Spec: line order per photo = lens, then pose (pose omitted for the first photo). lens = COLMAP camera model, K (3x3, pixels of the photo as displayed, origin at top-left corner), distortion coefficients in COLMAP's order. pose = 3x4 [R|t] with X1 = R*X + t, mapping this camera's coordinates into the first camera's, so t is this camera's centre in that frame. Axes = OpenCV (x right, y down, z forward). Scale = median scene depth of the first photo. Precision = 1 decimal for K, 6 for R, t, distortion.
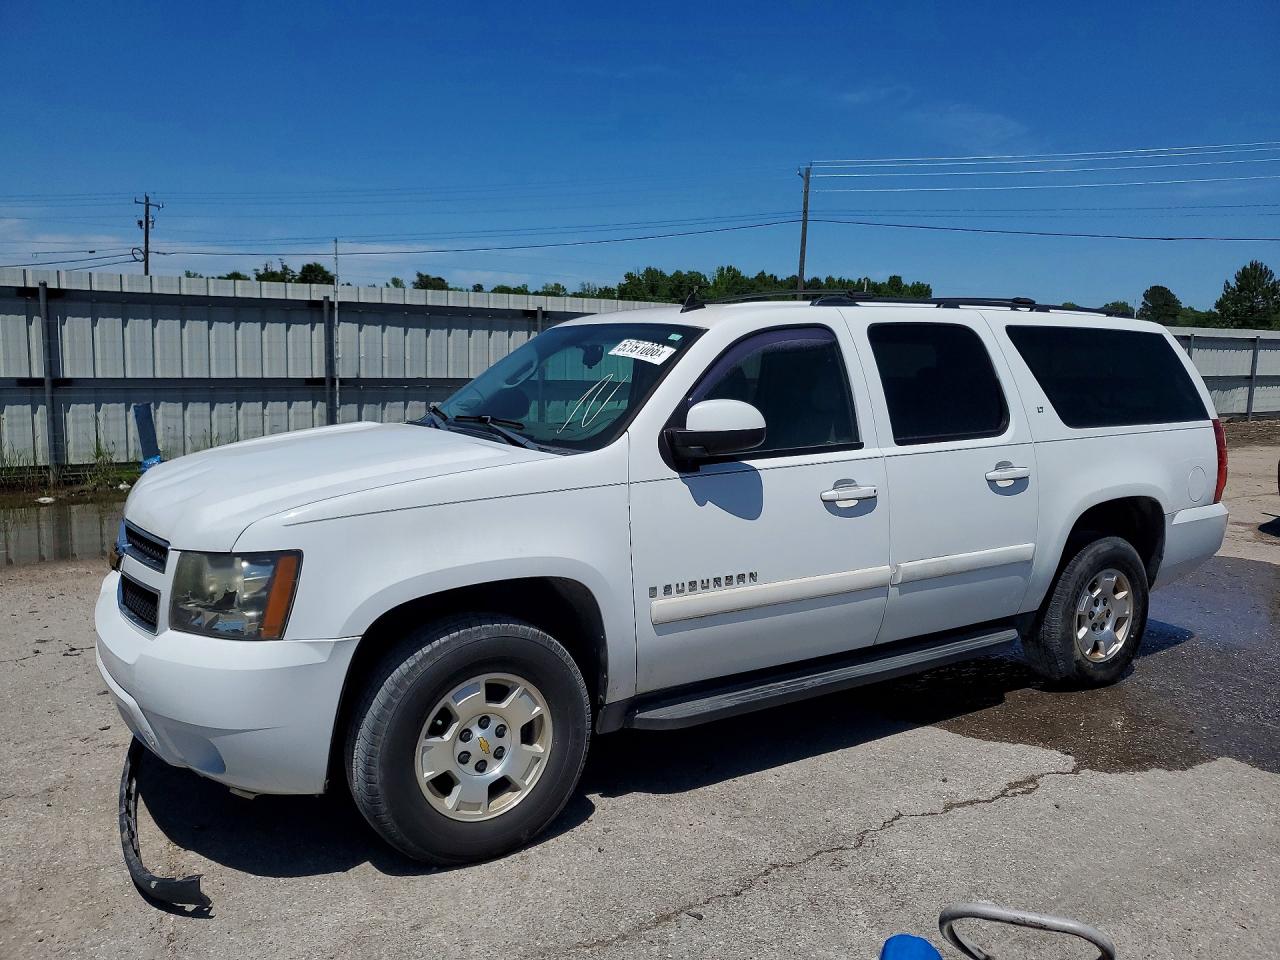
lens RADIAL K [[981.9, 0, 635.1], [0, 981.9, 475.3], [0, 0, 1]] dist [0.014286, 0.018125]
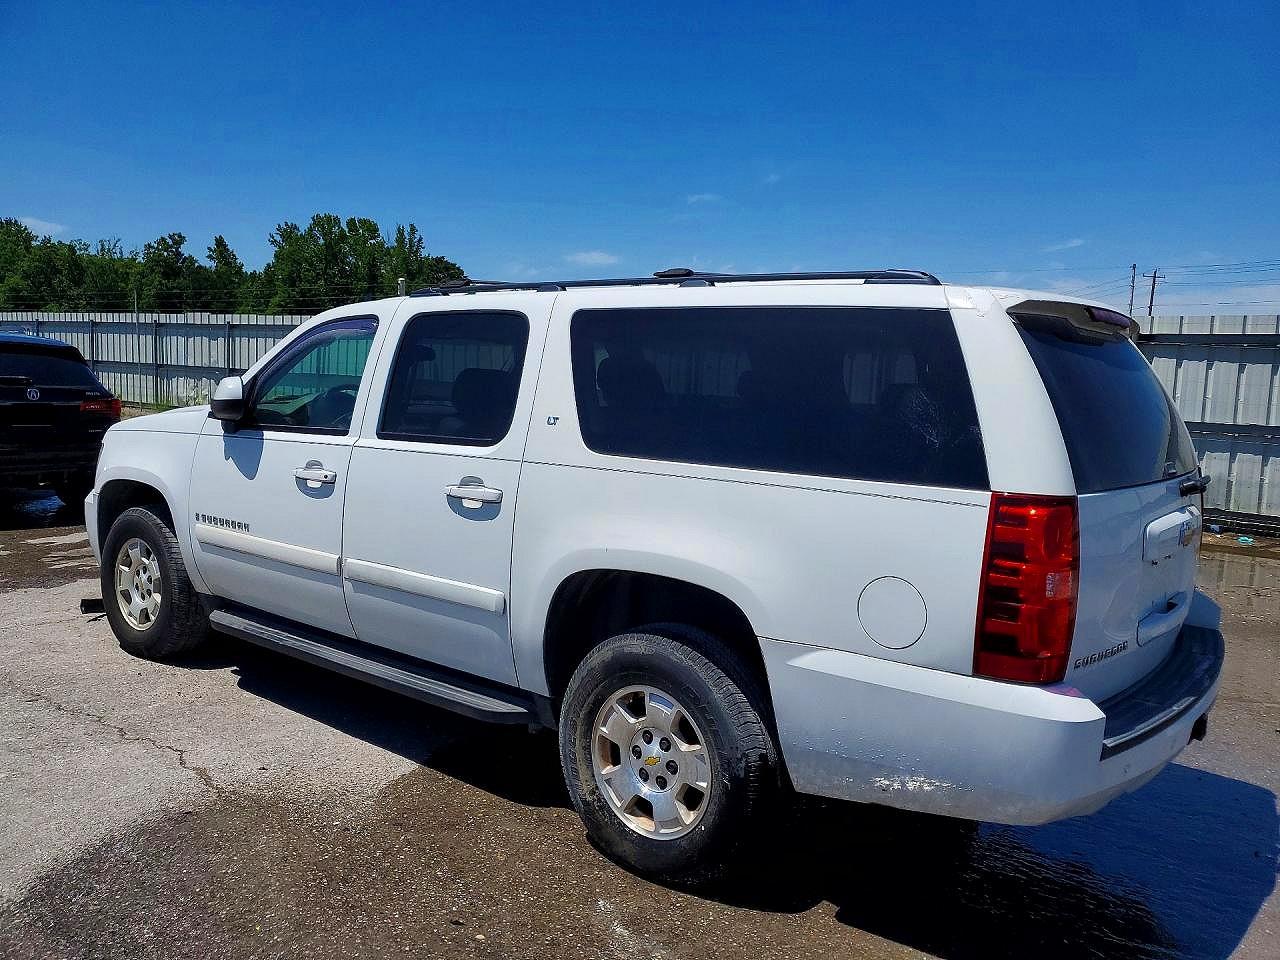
lens RADIAL K [[1021.8, 0, 633.5], [0, 1021.8, 481.2], [0, 0, 1]] dist [0.001194, 0.012707]
pose [[0.331296, 0.101353, -0.938068, 1.242048], [-0.151736, 0.986996, 0.053051, -0.077478], [0.931246, 0.124763, 0.342366, 0.866155]]
